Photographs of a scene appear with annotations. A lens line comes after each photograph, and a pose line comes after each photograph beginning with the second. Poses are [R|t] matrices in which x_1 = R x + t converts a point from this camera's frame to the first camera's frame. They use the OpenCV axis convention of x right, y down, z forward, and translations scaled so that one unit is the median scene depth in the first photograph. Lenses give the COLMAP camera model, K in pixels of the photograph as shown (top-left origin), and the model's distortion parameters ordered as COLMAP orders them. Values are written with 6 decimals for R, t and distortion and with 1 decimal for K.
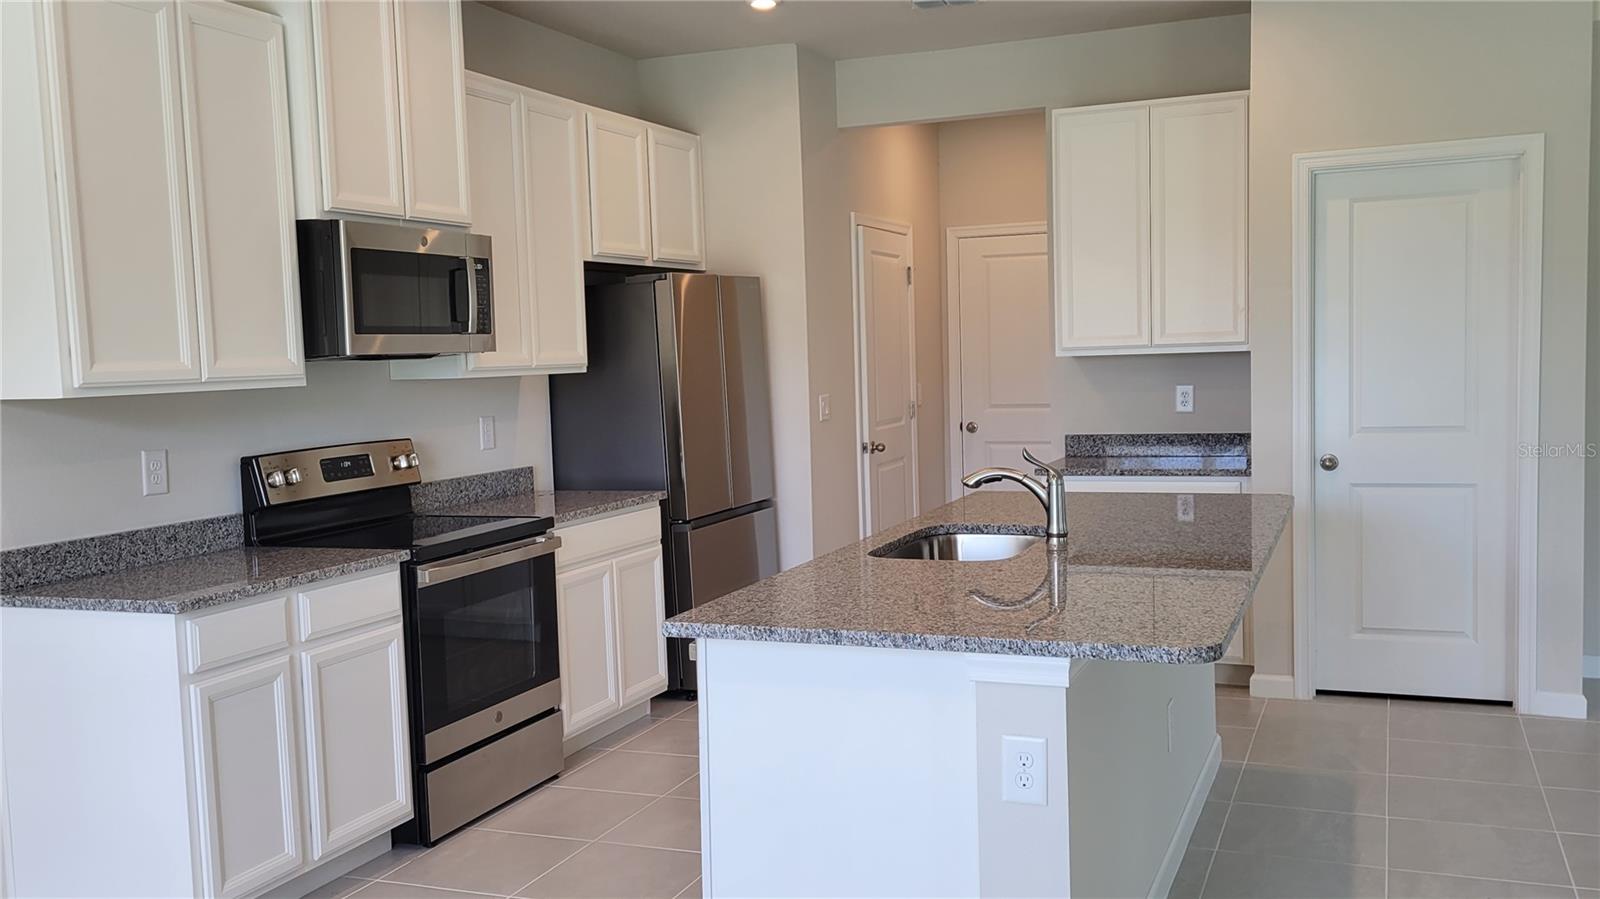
lens RADIAL K [[1445.1, 0, 800.0], [0, 1445.1, 449.5], [0, 0, 1]] dist [0.059204, -0.011926]
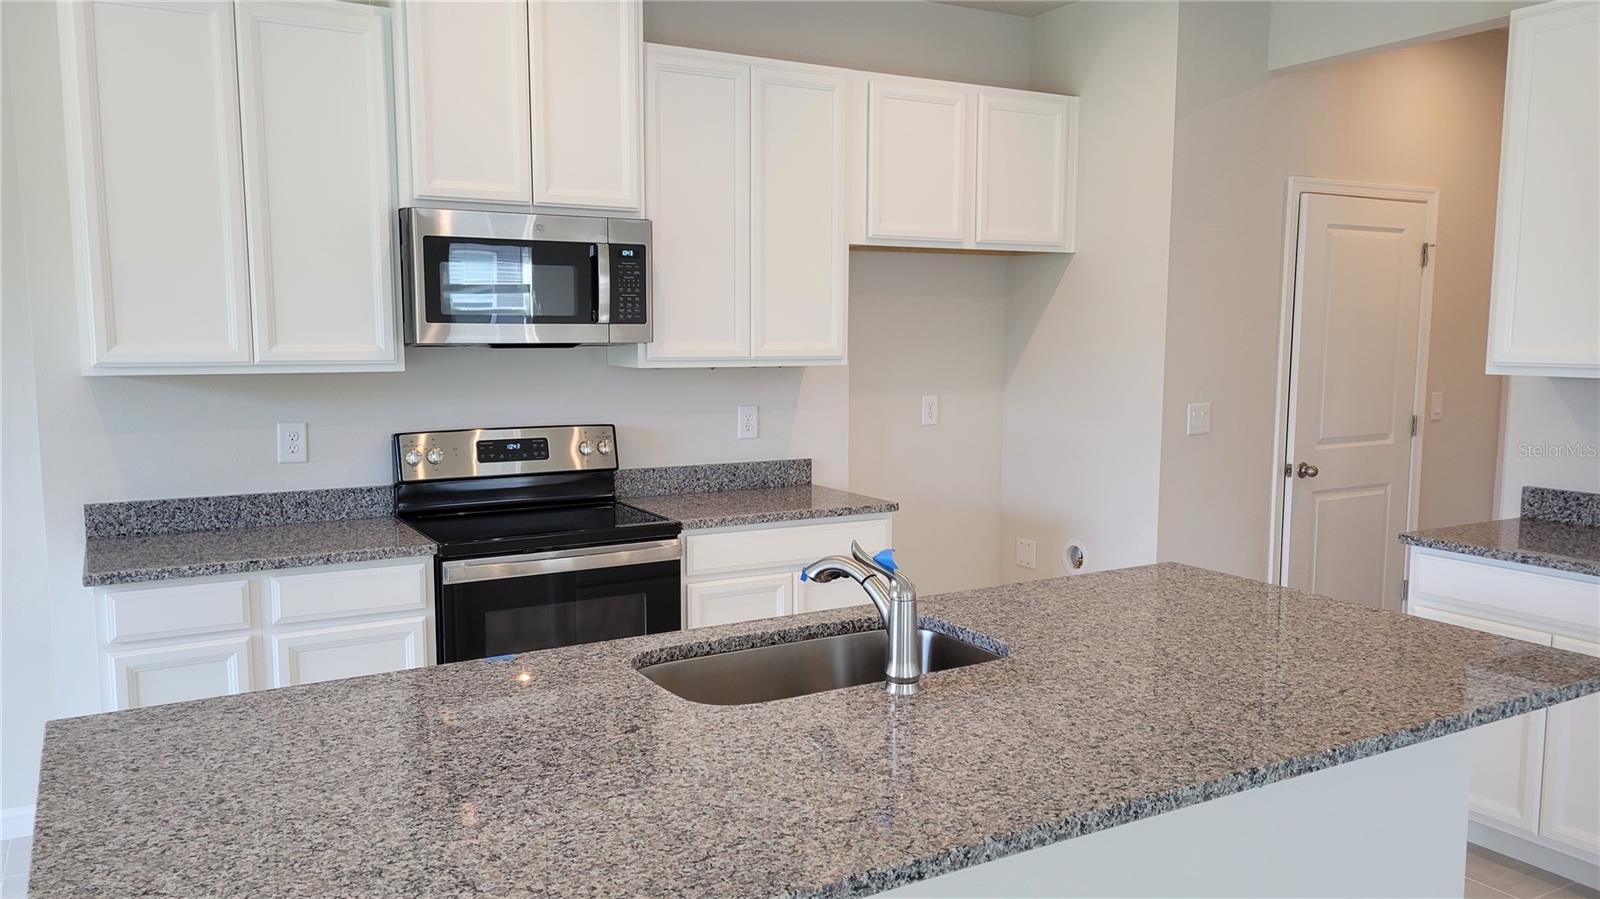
lens RADIAL K [[1196.0, 0, 796.3], [0, 1196.0, 453.4], [0, 0, 1]] dist [0.049460, -0.006161]
pose [[0.785111, 0.098001, -0.611553, 0.393204], [-0.069754, 0.995111, 0.069916, -0.062789], [0.615415, -0.012234, 0.788109, 0.482866]]
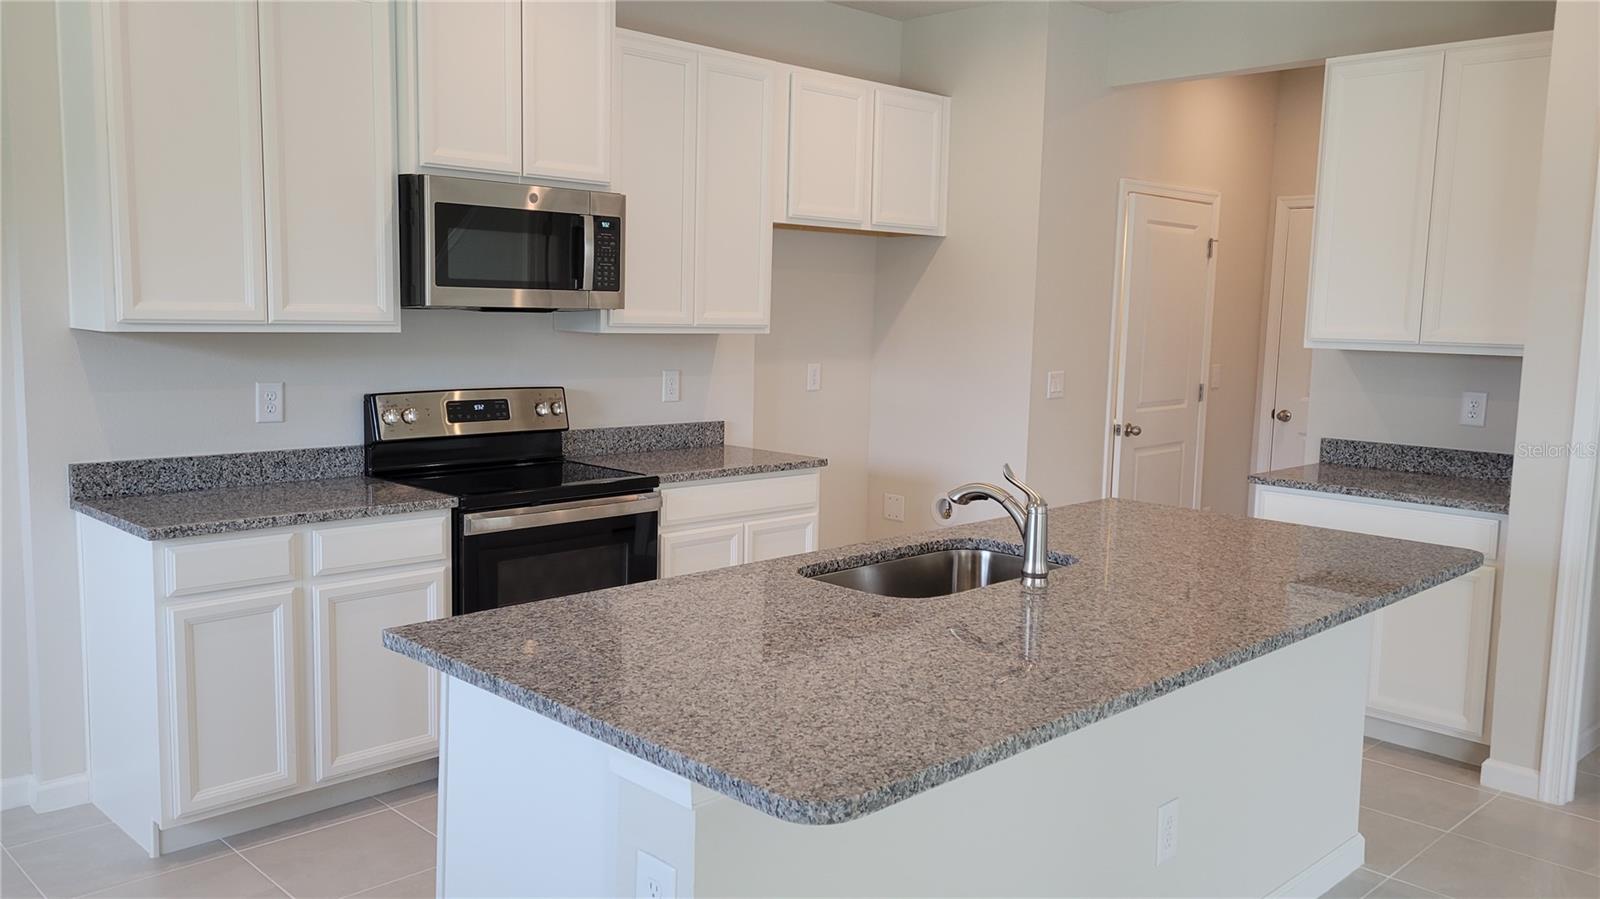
lens RADIAL K [[1257.5, 0, 789.2], [0, 1257.5, 442.8], [0, 0, 1]] dist [0.051782, -0.000996]
pose [[0.916207, 0.096833, -0.388828, 0.277309], [-0.080086, 0.995035, 0.059092, -0.039611], [0.392620, -0.023001, 0.919413, 0.254332]]
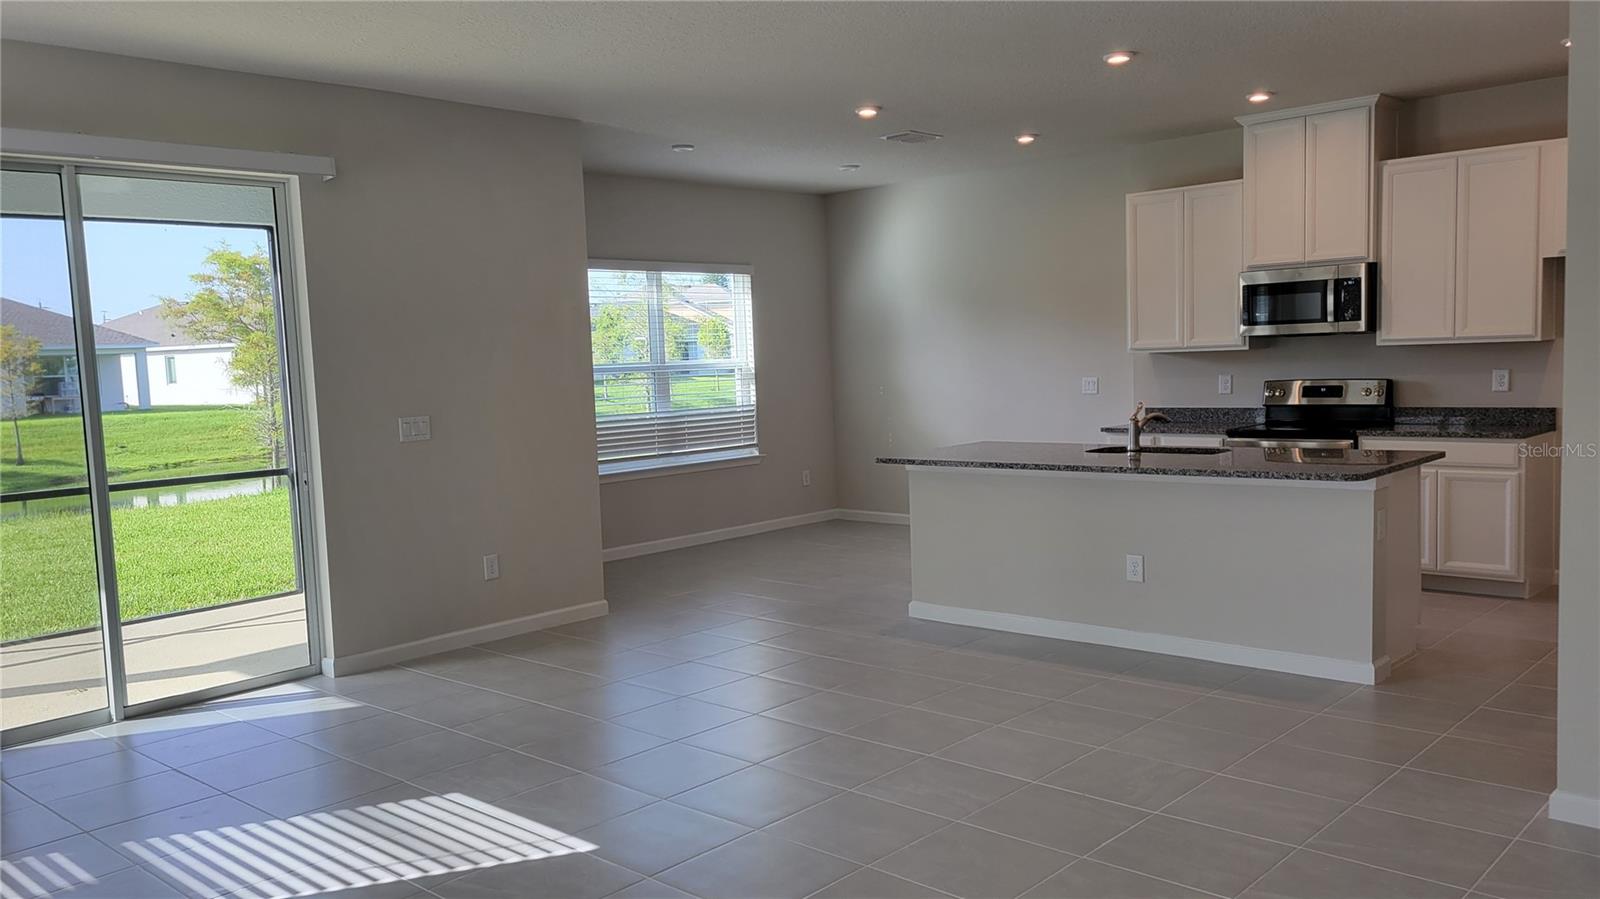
lens RADIAL K [[1257.5, 0, 789.2], [0, 1257.5, 442.8], [0, 0, 1]] dist [0.051782, -0.000996]
pose [[-0.366905, 0.109736, -0.923763, 1.576803], [-0.017606, 0.992021, 0.124837, -0.123385], [0.930092, 0.062067, -0.362046, 1.022397]]
